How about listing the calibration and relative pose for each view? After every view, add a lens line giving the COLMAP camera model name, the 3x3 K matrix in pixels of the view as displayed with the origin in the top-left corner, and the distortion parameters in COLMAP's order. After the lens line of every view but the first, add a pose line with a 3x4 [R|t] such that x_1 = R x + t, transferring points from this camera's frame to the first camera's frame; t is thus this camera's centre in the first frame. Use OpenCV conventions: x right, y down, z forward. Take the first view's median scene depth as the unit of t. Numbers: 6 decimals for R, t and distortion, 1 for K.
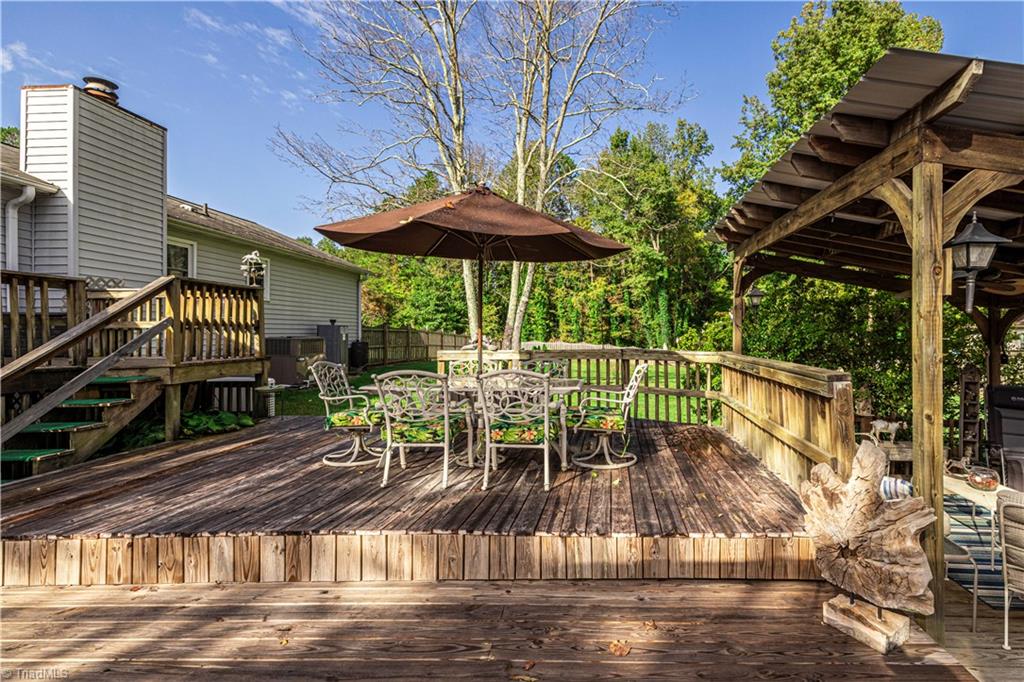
lens RADIAL K [[494.0, 0, 512.9], [0, 494.0, 329.7], [0, 0, 1]] dist [0.000458, -0.000139]
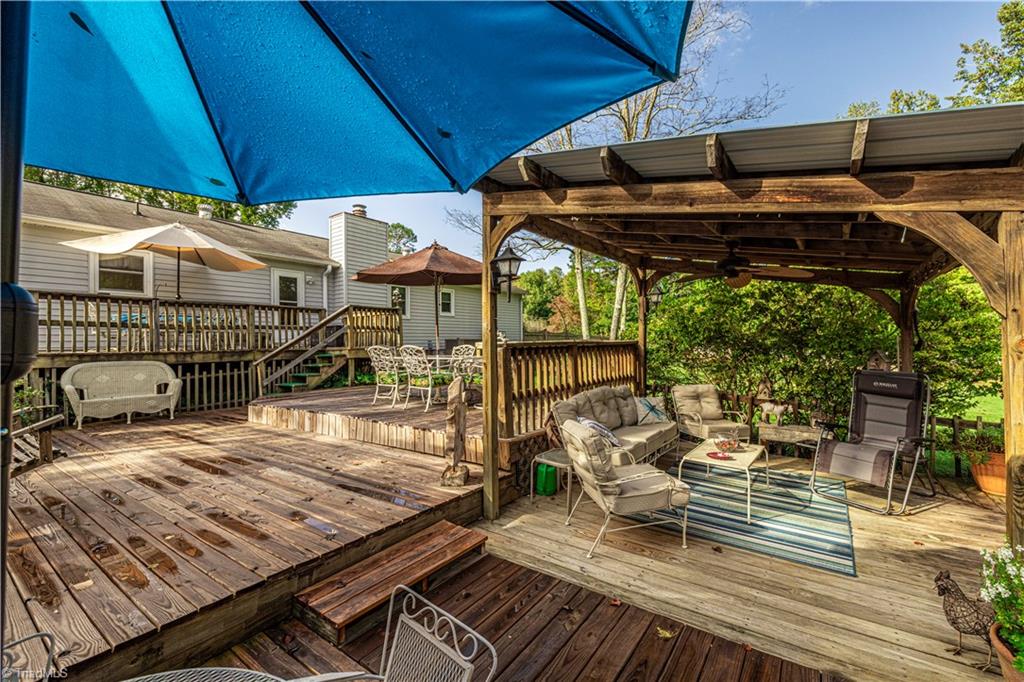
lens RADIAL K [[440.3, 0, 512.0], [0, 440.3, 341.0], [0, 0, 1]] dist [-0.001510, -0.000129]
pose [[0.820217, -0.008117, -0.571996, 0.814700], [0.008411, 0.999962, -0.002128, 0.045646], [0.571991, -0.003066, 0.820254, -0.092981]]
